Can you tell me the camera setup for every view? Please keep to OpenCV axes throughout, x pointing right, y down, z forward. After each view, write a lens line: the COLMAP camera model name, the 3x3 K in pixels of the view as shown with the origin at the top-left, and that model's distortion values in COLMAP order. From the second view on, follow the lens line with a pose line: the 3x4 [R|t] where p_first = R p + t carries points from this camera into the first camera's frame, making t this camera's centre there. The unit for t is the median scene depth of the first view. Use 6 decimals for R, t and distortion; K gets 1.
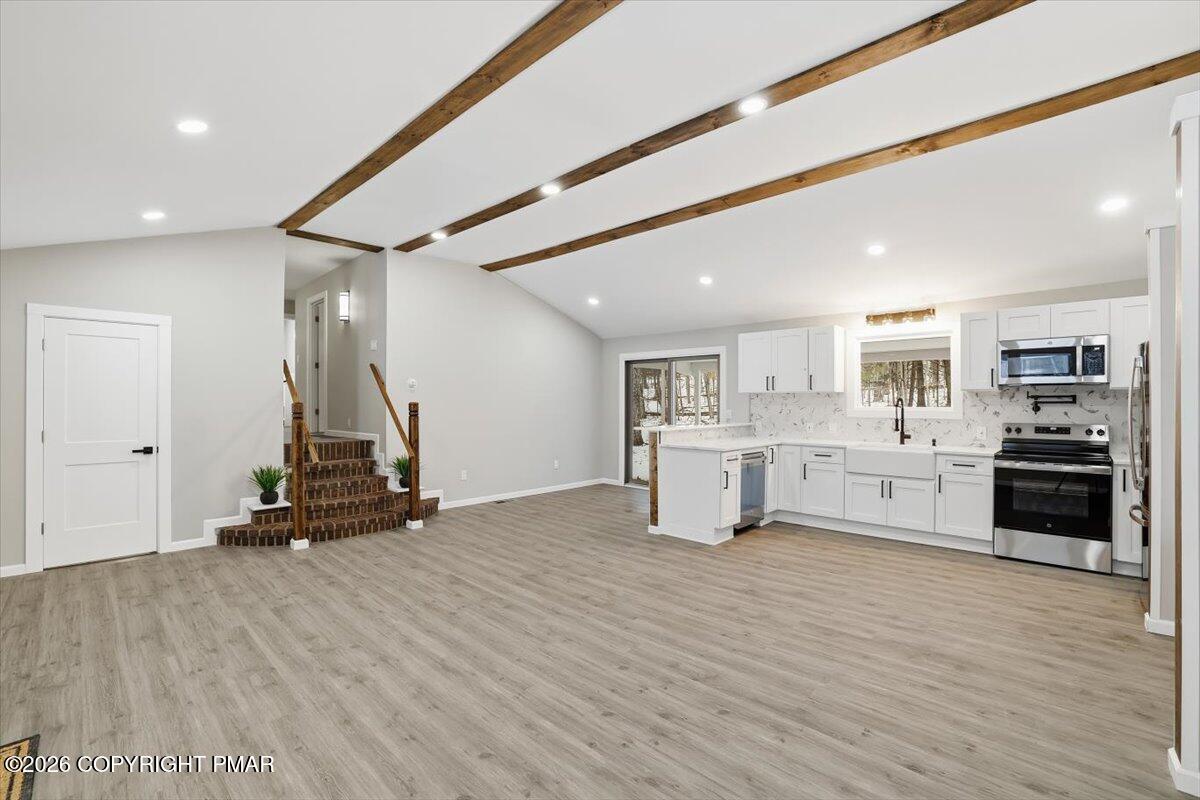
lens RADIAL K [[544.9, 0, 604.9], [0, 544.9, 407.8], [0, 0, 1]] dist [-0.007074, 0.000504]
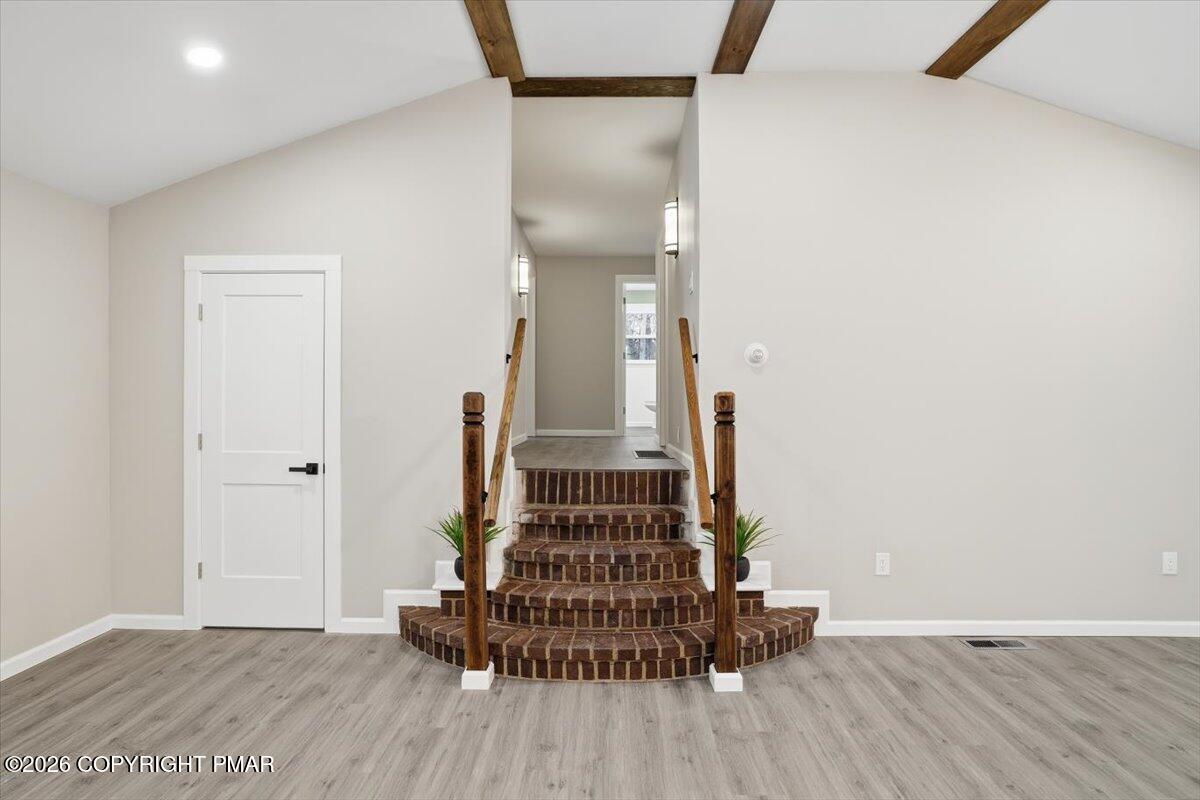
lens RADIAL K [[544.9, 0, 641.9], [0, 544.9, 411.2], [0, 0, 1]] dist [-0.007074, 0.000504]
pose [[0.677333, 0.004491, -0.735663, -0.093880], [-0.010107, 0.999944, -0.003202, 0.007425], [0.735607, 0.009604, 0.677341, 0.737912]]
